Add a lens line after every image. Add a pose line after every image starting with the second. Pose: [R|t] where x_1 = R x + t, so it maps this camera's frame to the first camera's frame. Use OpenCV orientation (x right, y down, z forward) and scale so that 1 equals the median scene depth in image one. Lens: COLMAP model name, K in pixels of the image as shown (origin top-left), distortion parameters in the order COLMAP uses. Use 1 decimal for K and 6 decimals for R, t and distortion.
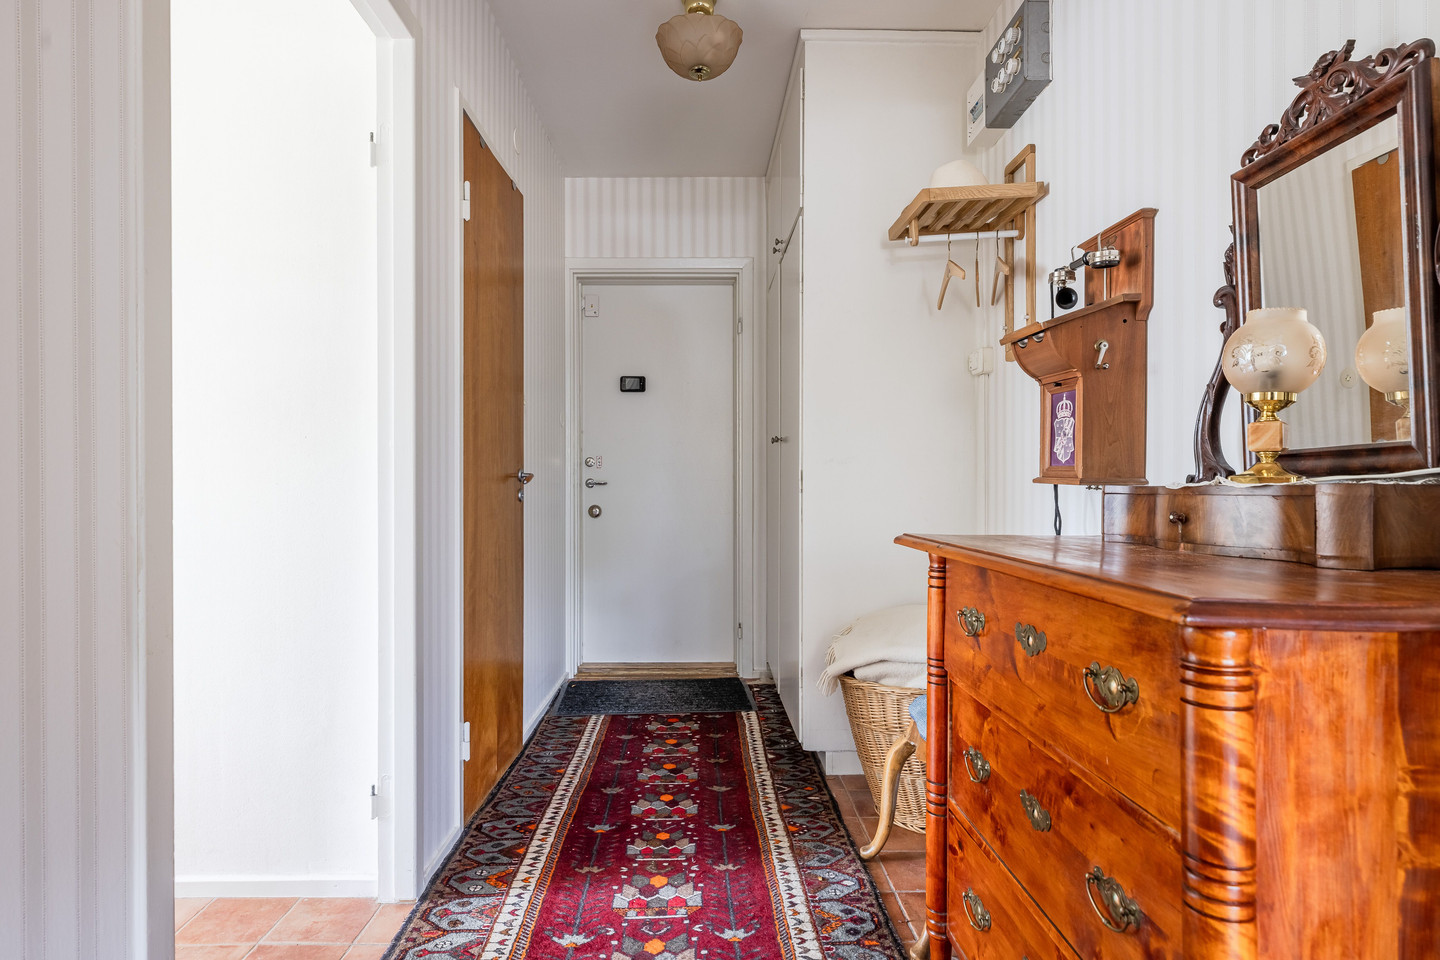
lens RADIAL K [[740.5, 0, 717.6], [0, 740.5, 476.1], [0, 0, 1]] dist [-0.009180, 0.003217]
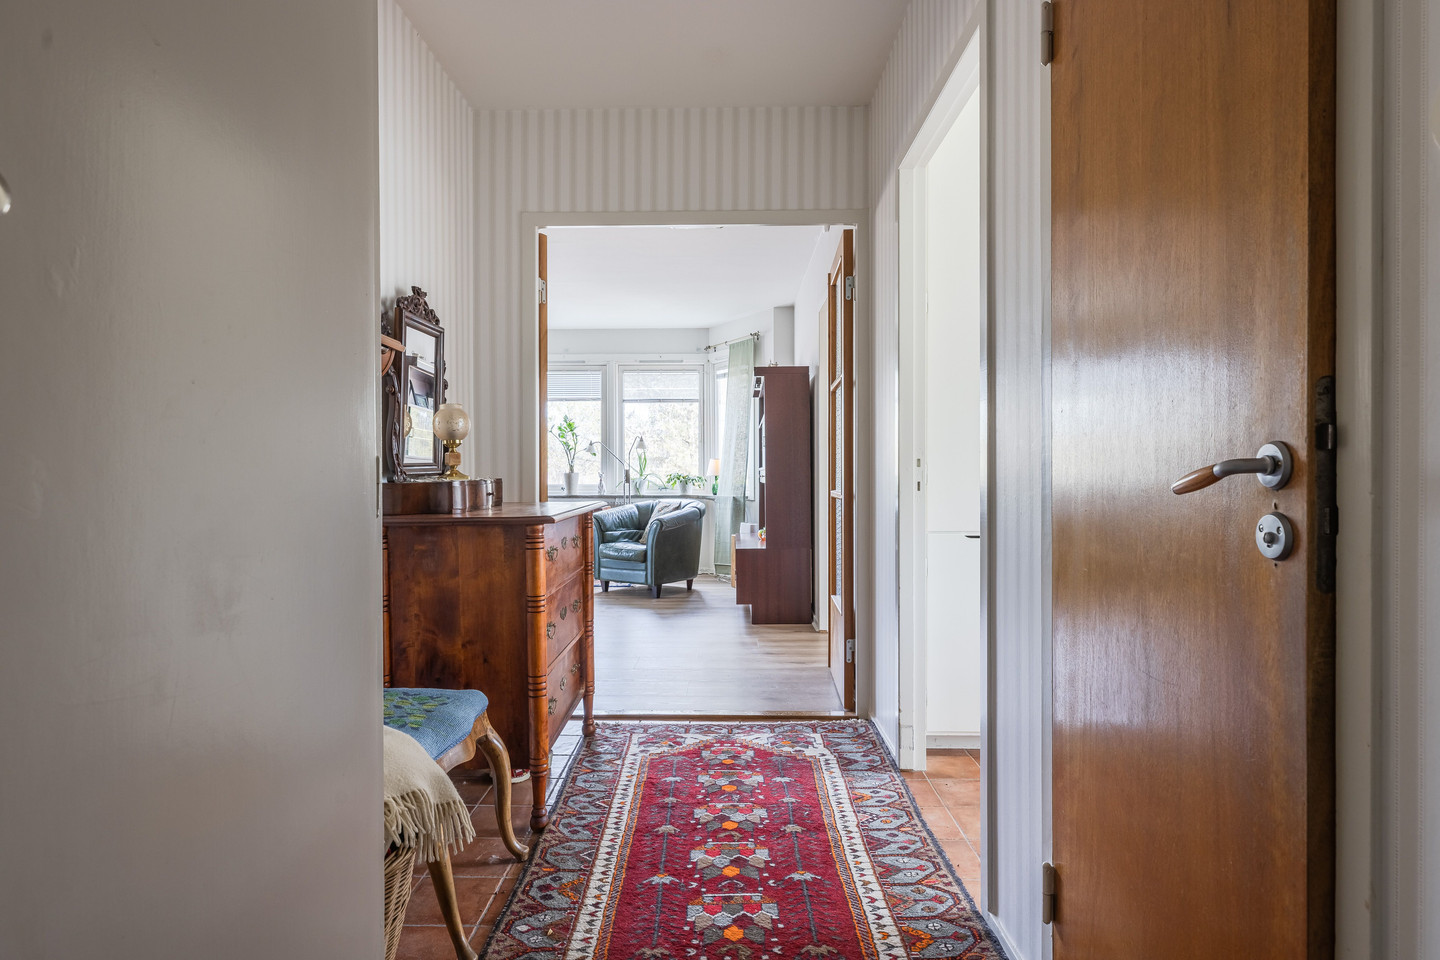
lens RADIAL K [[740.5, 0, 719.5], [0, 740.5, 475.5], [0, 0, 1]] dist [-0.009180, 0.003217]
pose [[-0.999374, 0.002896, 0.035248, -0.100410], [0.002792, 0.999992, -0.003005, 0.004459], [-0.035257, -0.002905, -0.999374, 1.984540]]
